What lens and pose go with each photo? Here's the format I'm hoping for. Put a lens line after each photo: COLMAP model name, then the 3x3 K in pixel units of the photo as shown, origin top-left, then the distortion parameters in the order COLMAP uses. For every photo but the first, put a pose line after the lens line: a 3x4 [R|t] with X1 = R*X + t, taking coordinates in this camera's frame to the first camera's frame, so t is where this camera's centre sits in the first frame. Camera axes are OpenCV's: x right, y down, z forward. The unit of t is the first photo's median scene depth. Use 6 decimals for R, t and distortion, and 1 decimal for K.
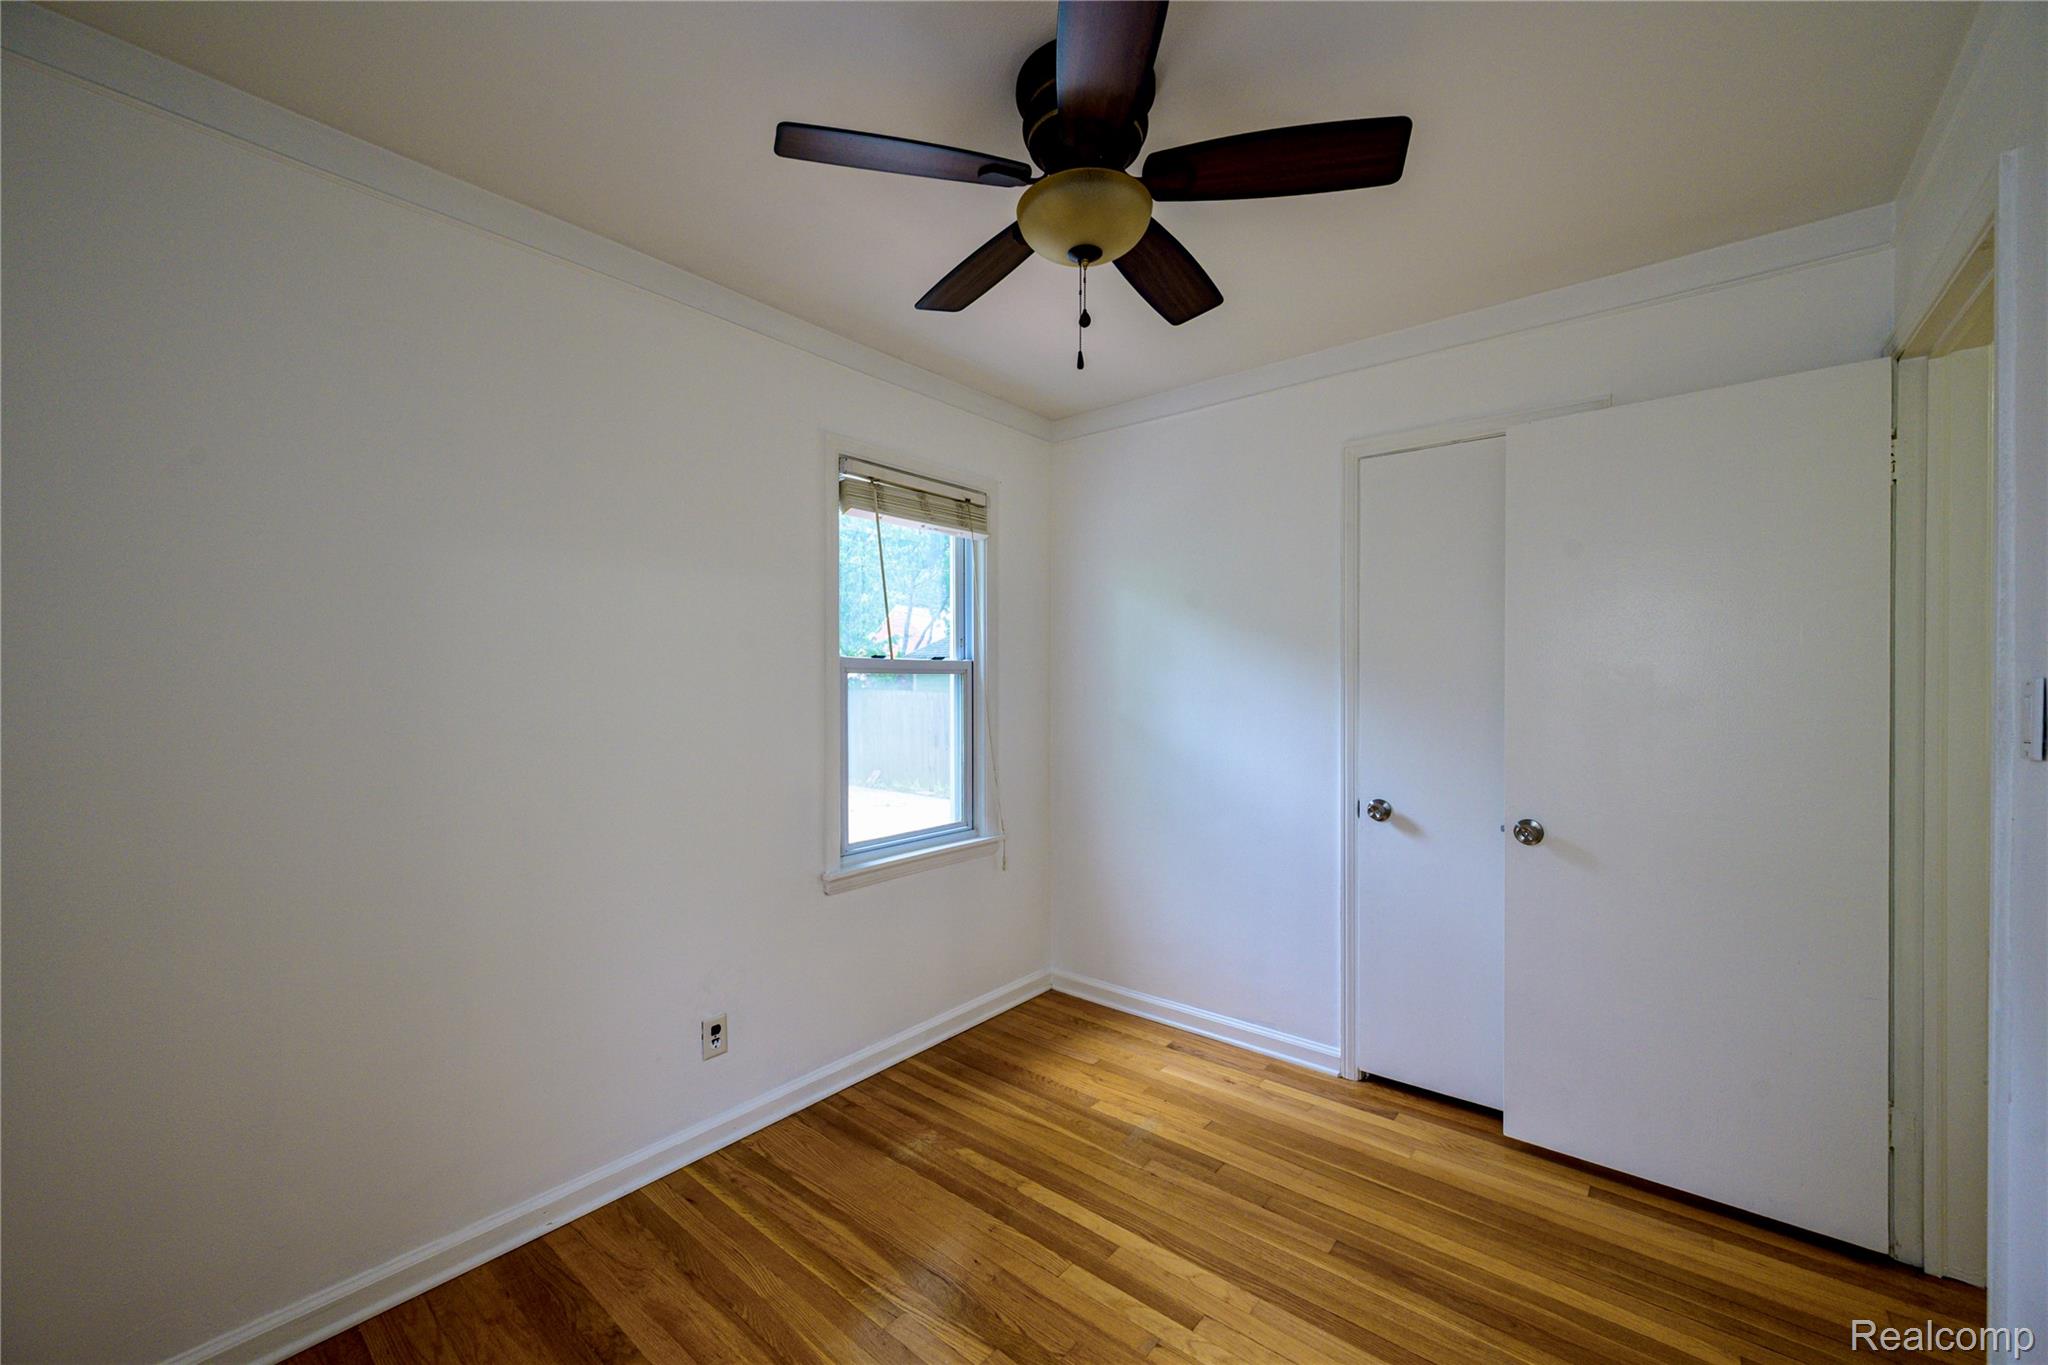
lens RADIAL K [[810.8, 0, 1027.7], [0, 810.8, 686.5], [0, 0, 1]] dist [0.000723, -0.000158]
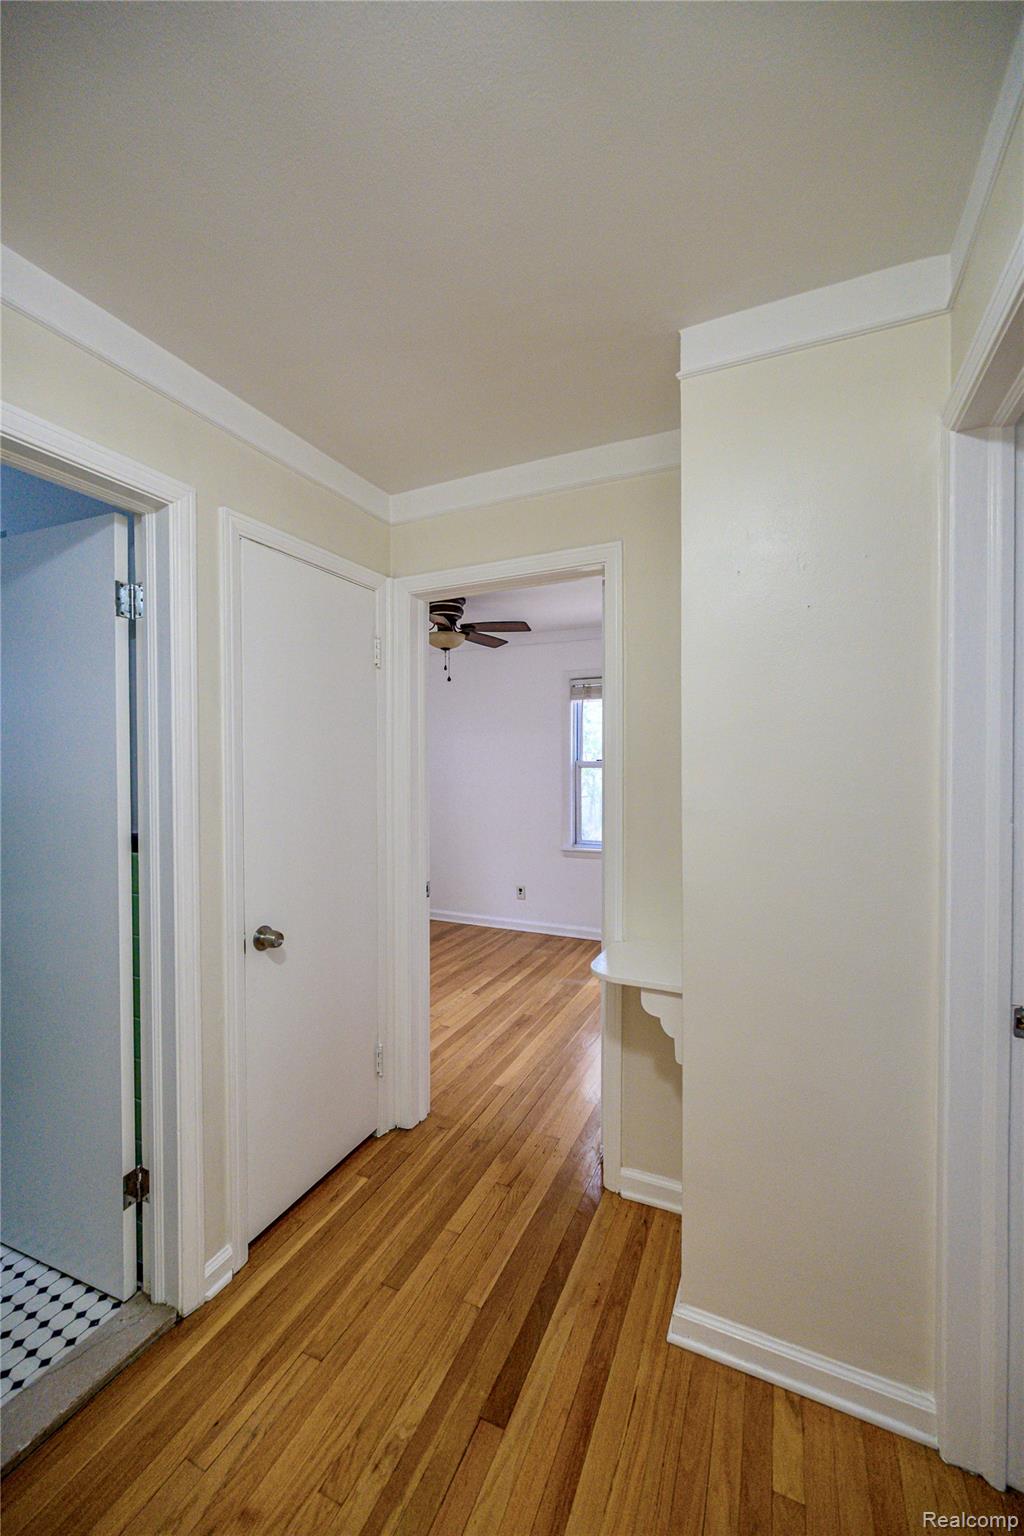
lens RADIAL K [[608.1, 0, 493.0], [0, 608.1, 768.1], [0, 0, 1]] dist [0.000723, -0.000158]
pose [[0.231060, 0.017441, -0.972783, 1.832568], [-0.003308, 0.999848, 0.017141, -0.052304], [0.972934, -0.000743, 0.231082, 0.434080]]
